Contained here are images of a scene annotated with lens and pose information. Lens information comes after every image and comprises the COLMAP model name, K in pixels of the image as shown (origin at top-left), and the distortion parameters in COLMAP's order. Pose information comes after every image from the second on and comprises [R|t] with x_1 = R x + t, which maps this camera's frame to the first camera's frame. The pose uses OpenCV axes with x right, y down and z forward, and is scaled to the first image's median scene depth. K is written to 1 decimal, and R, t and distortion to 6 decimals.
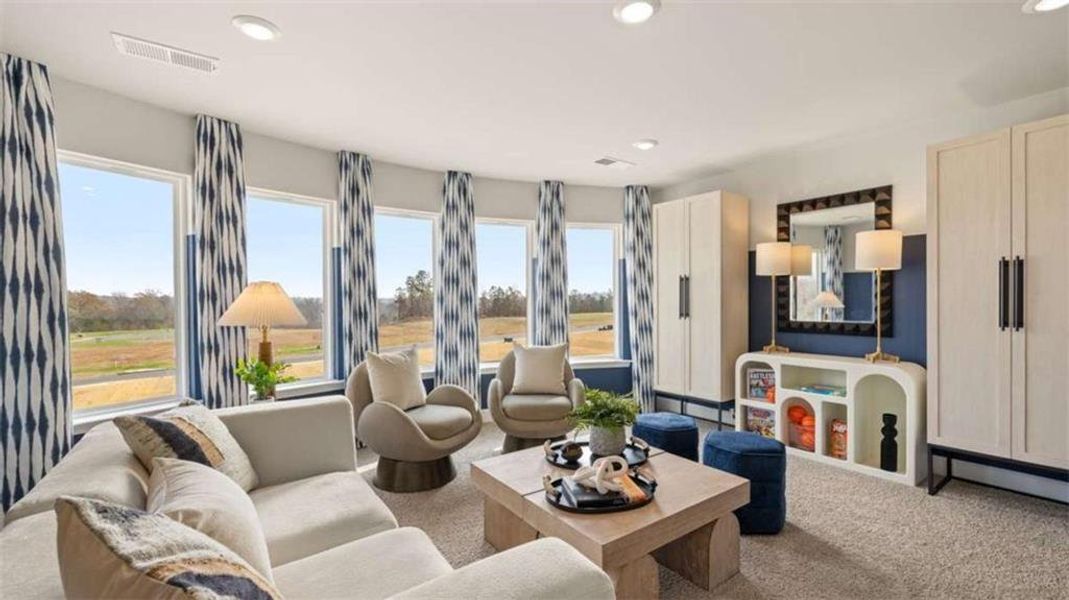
lens RADIAL K [[446.3, 0, 528.8], [0, 446.3, 304.6], [0, 0, 1]] dist [-0.000267, -0.000729]
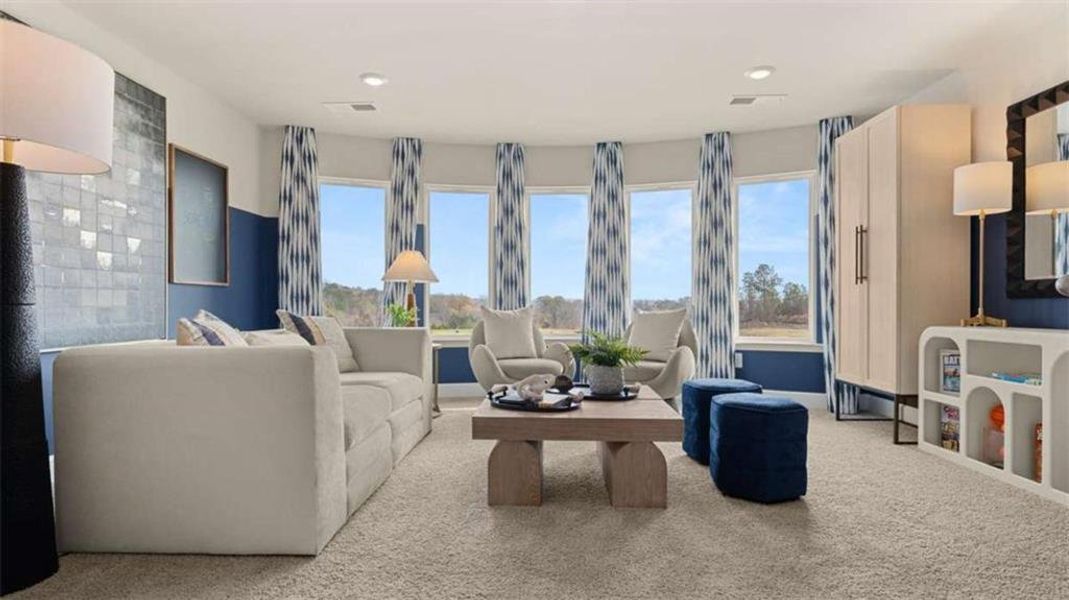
lens RADIAL K [[535.7, 0, 529.9], [0, 535.7, 305.7], [0, 0, 1]] dist [-0.007316, 0.000450]
pose [[0.791035, 0.006603, -0.611735, 0.492212], [-0.009437, 0.999954, -0.001409, 0.081344], [0.611698, 0.006888, 0.791062, -0.061622]]
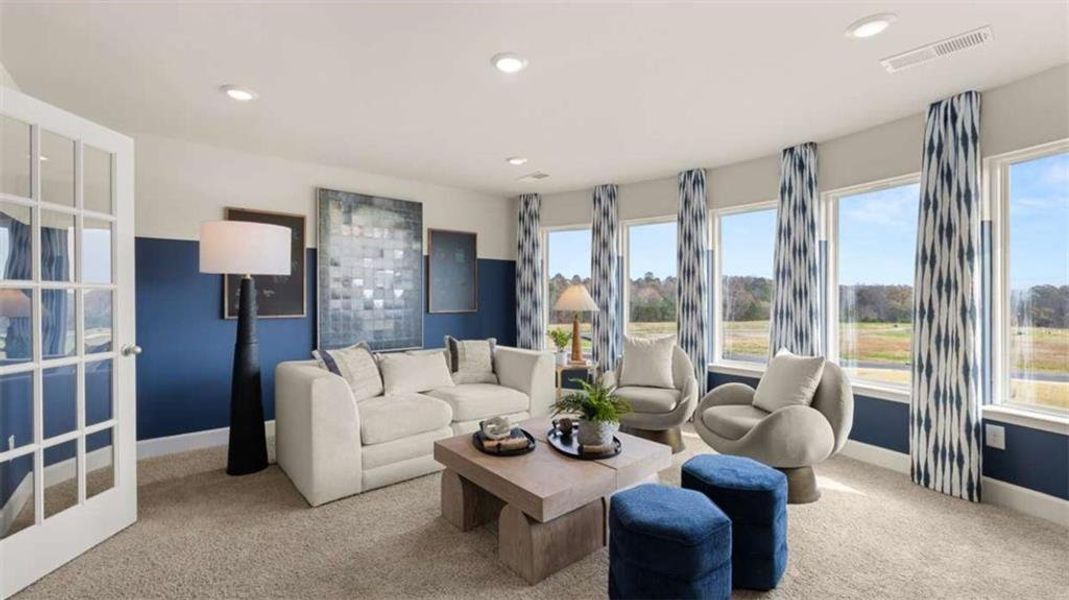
lens RADIAL K [[446.3, 0, 531.4], [0, 446.3, 295.2], [0, 0, 1]] dist [-0.000267, -0.000729]
pose [[0.084158, 0.002975, -0.996448, 0.729059], [-0.008684, 0.999960, 0.002252, -0.009138], [0.996415, 0.008463, 0.084181, 0.472441]]
